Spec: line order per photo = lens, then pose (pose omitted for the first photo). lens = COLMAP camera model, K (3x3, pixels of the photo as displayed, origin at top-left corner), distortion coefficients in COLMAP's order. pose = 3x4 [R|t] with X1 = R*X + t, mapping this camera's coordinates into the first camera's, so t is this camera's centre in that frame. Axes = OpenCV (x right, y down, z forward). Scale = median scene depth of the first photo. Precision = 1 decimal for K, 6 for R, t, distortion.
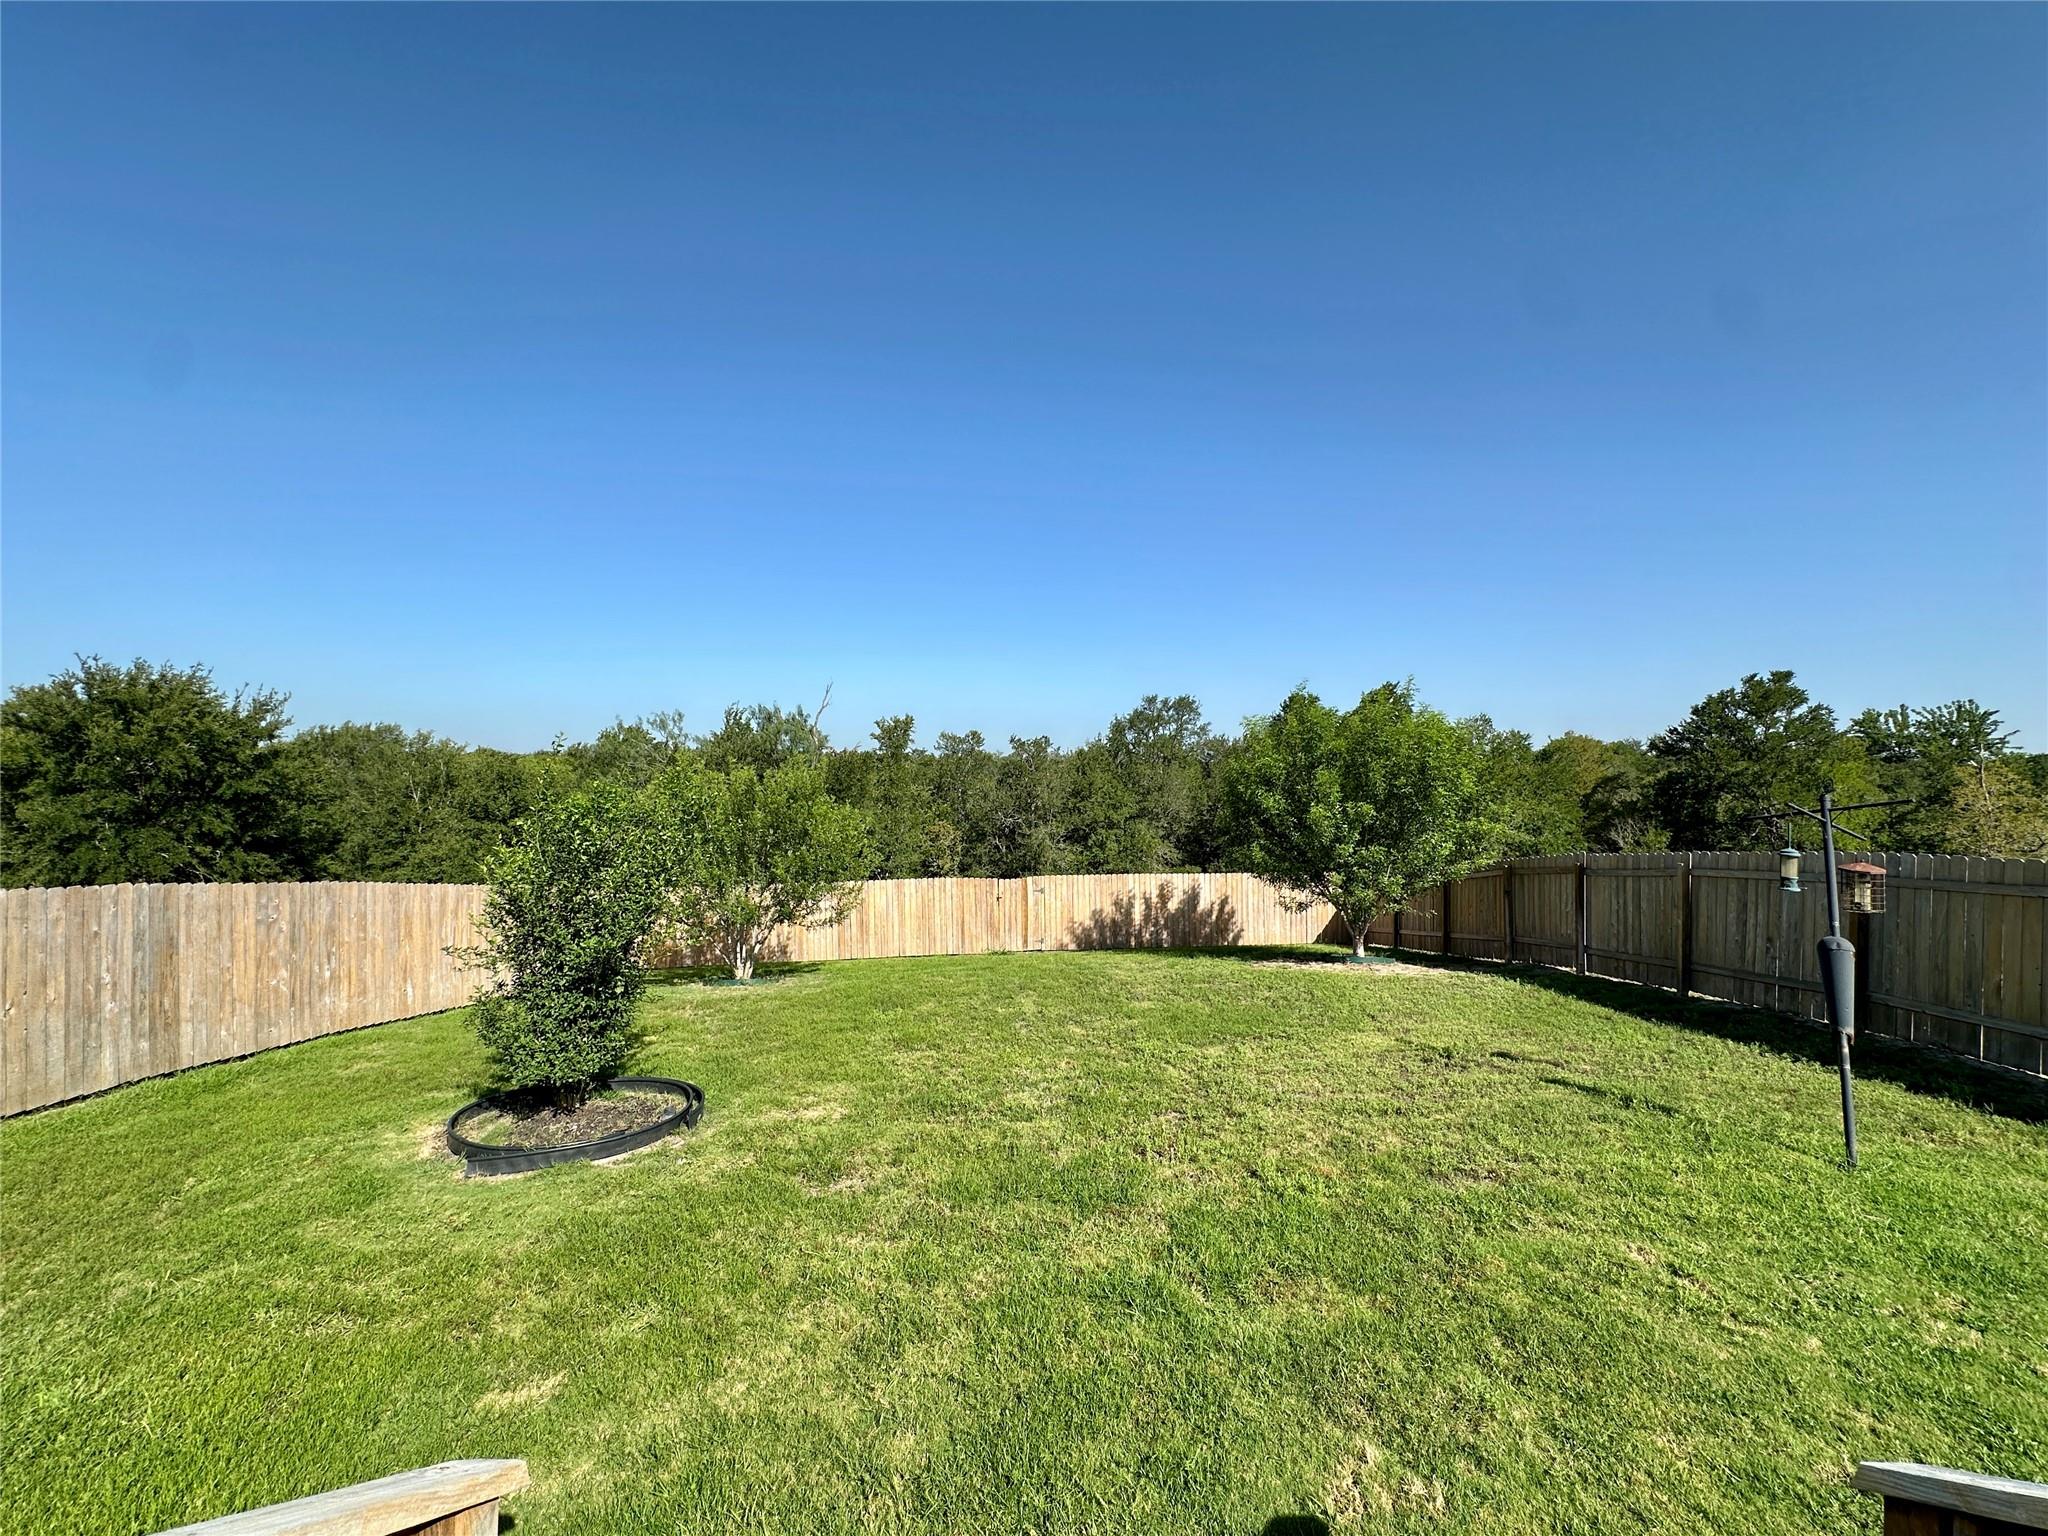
lens RADIAL K [[819.0, 0, 1019.3], [0, 819.0, 772.5], [0, 0, 1]] dist [-0.003642, 0.001230]
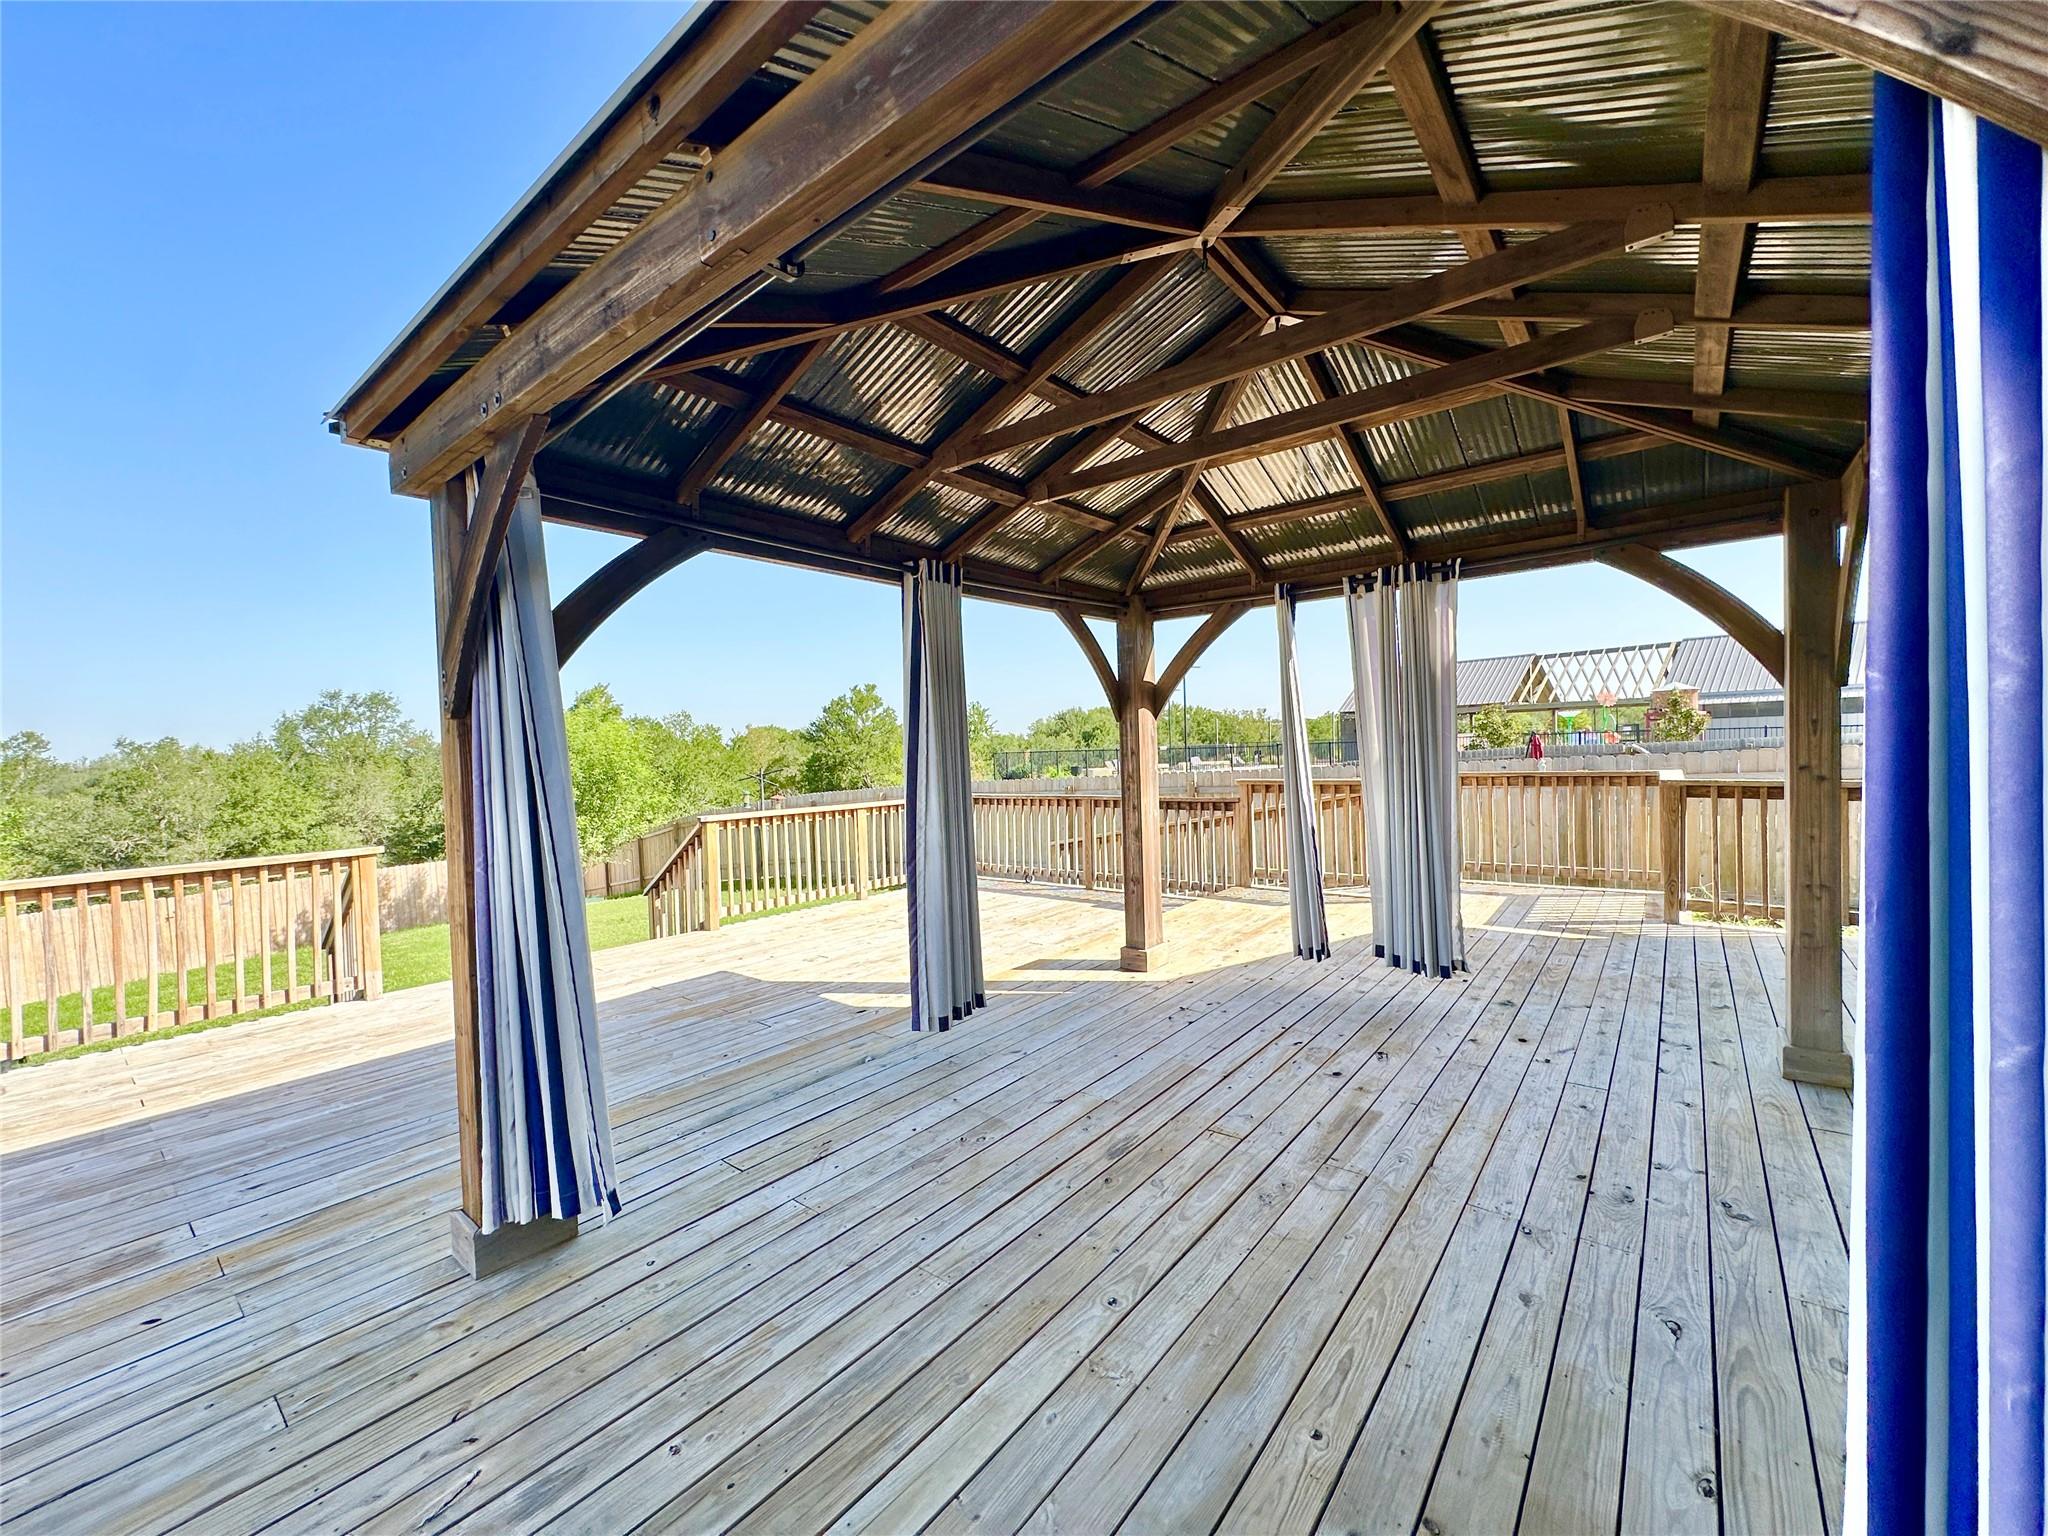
lens RADIAL K [[819.0, 0, 1023.2], [0, 819.0, 766.9], [0, 0, 1]] dist [-0.003642, 0.001230]
pose [[0.632105, -0.047661, 0.773416, -0.066126], [0.041504, 0.998756, 0.027626, -0.001983], [-0.773771, 0.014637, 0.633297, -0.186766]]
